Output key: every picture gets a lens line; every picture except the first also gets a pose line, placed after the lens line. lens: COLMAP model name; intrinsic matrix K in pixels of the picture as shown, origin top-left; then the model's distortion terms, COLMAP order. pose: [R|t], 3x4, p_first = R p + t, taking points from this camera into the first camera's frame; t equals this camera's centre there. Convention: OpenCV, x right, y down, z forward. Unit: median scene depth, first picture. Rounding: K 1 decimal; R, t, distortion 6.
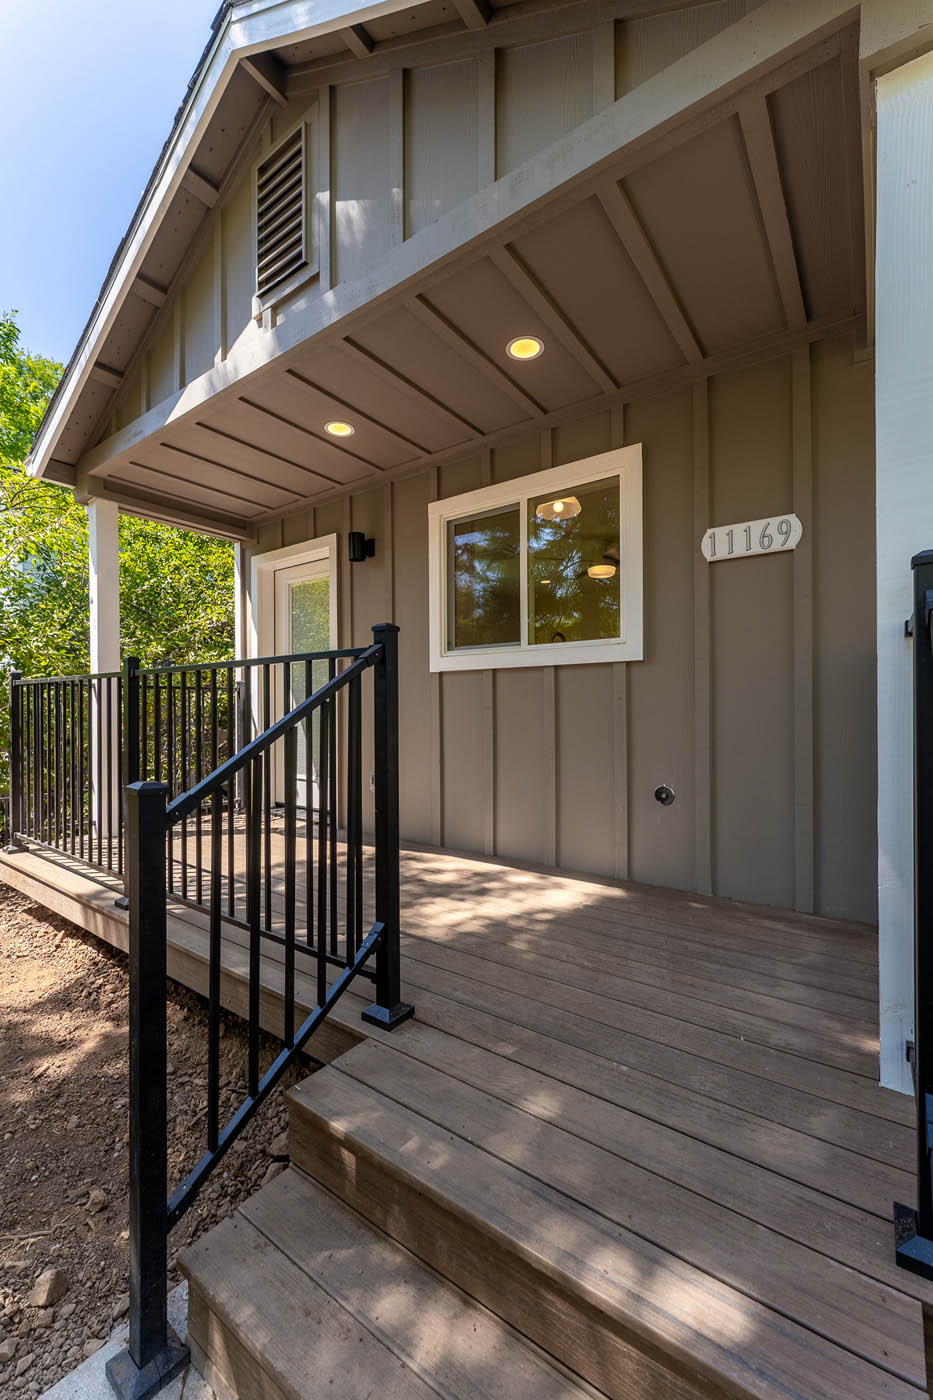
lens RADIAL K [[543.7, 0, 466.5], [0, 543.7, 700.0], [0, 0, 1]] dist [-0.000557, -0.000104]
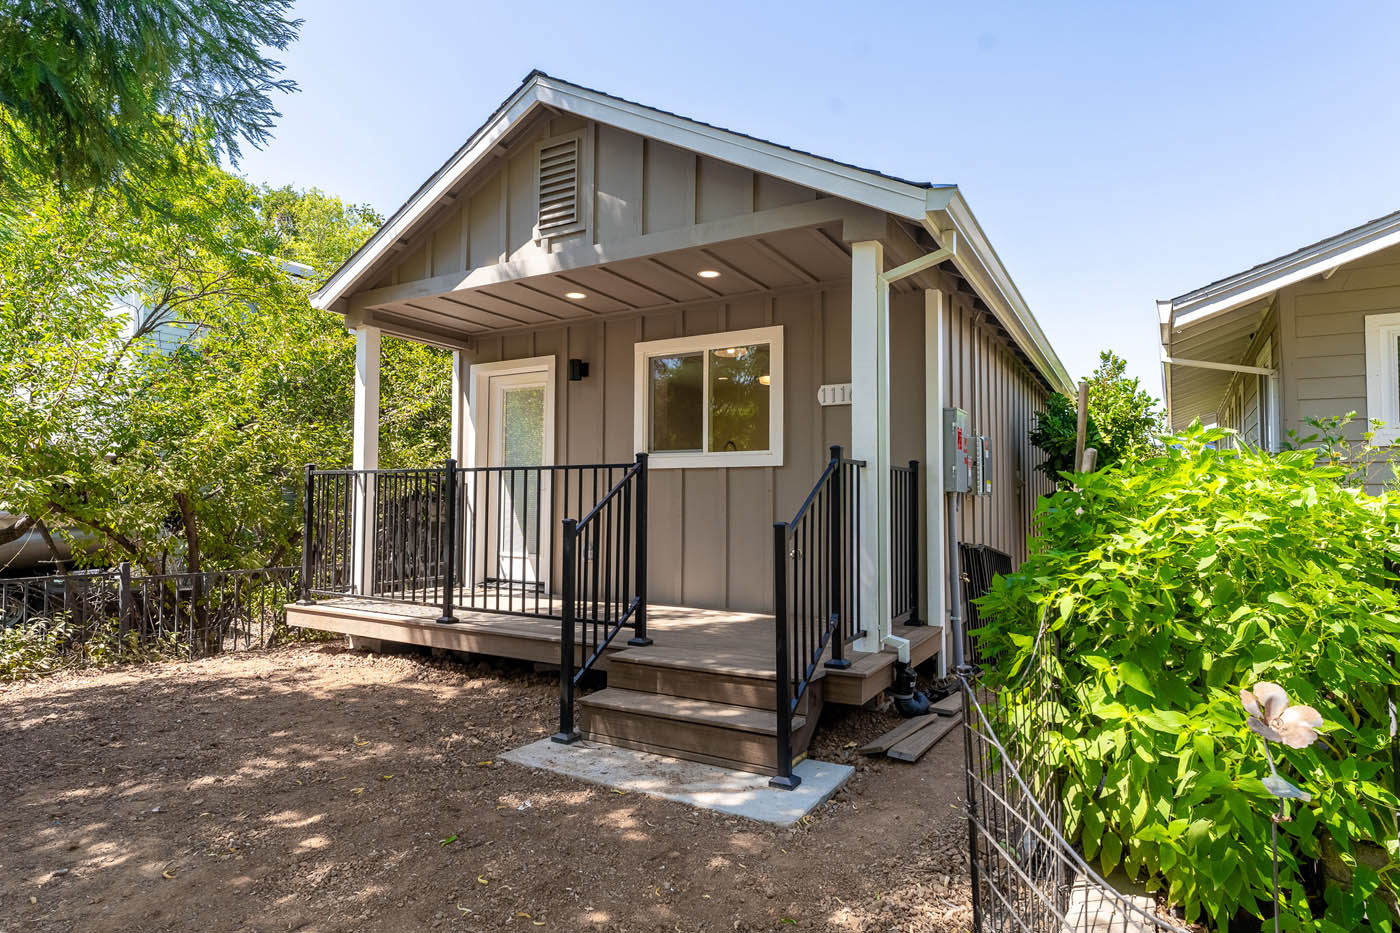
lens RADIAL K [[725.7, 0, 696.9], [0, 725.7, 459.2], [0, 0, 1]] dist [-0.003082, -0.000199]
pose [[0.994290, 0.017209, 0.105317, -0.113614], [-0.012351, 0.998837, -0.046602, 0.004995], [-0.105997, 0.045035, 0.993346, -0.868237]]
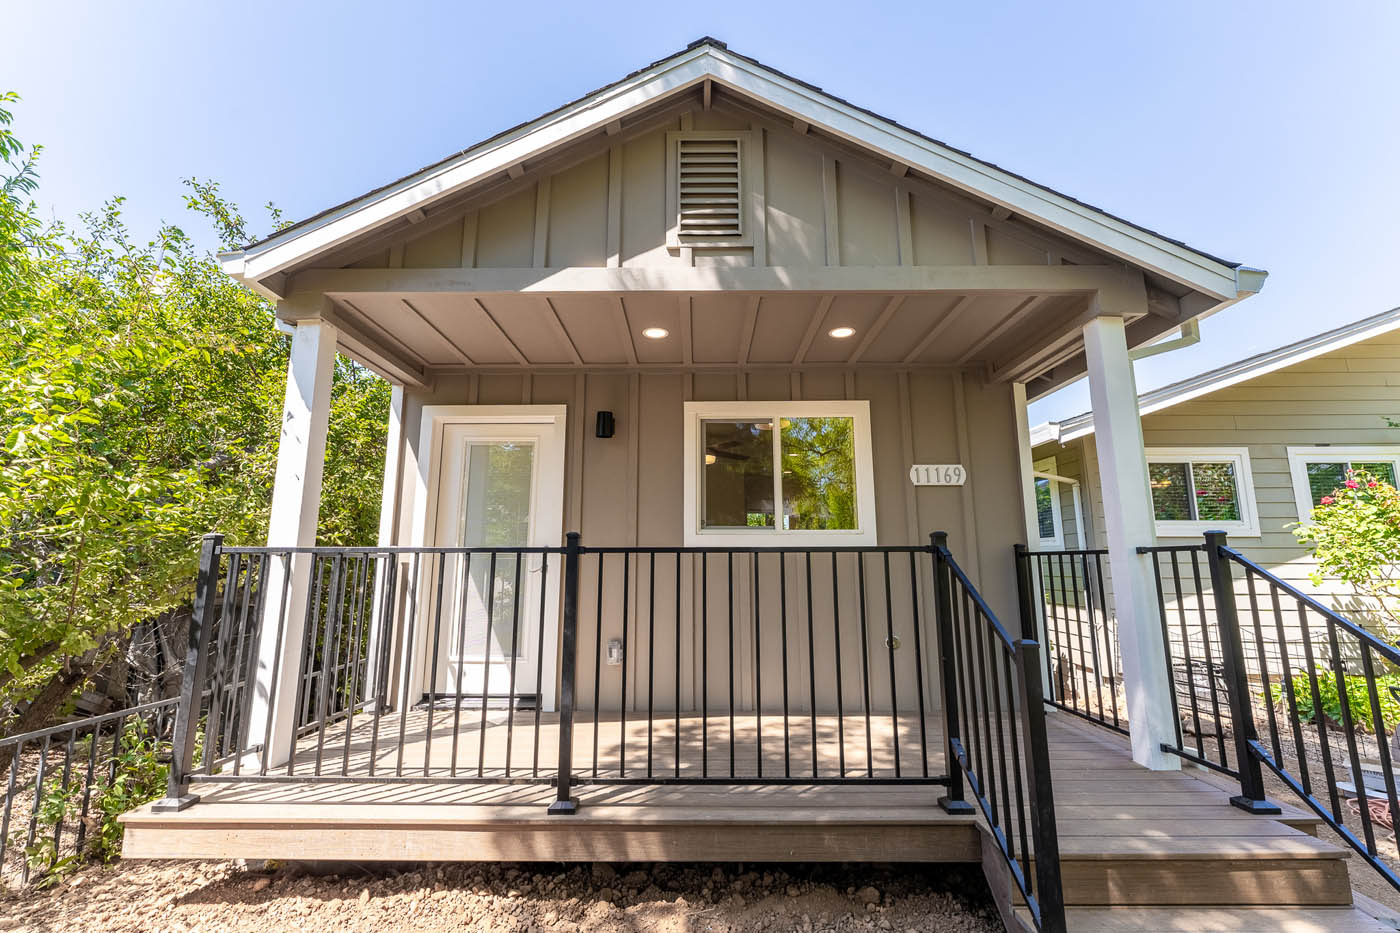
lens RADIAL K [[559.1, 0, 694.6], [0, 559.1, 468.1], [0, 0, 1]] dist [-0.000007, 0.000049]
pose [[0.825026, 0.102370, 0.555745, -0.791064], [-0.008803, 0.985663, -0.168494, -0.021684], [-0.565027, 0.134120, 0.814099, 0.034906]]
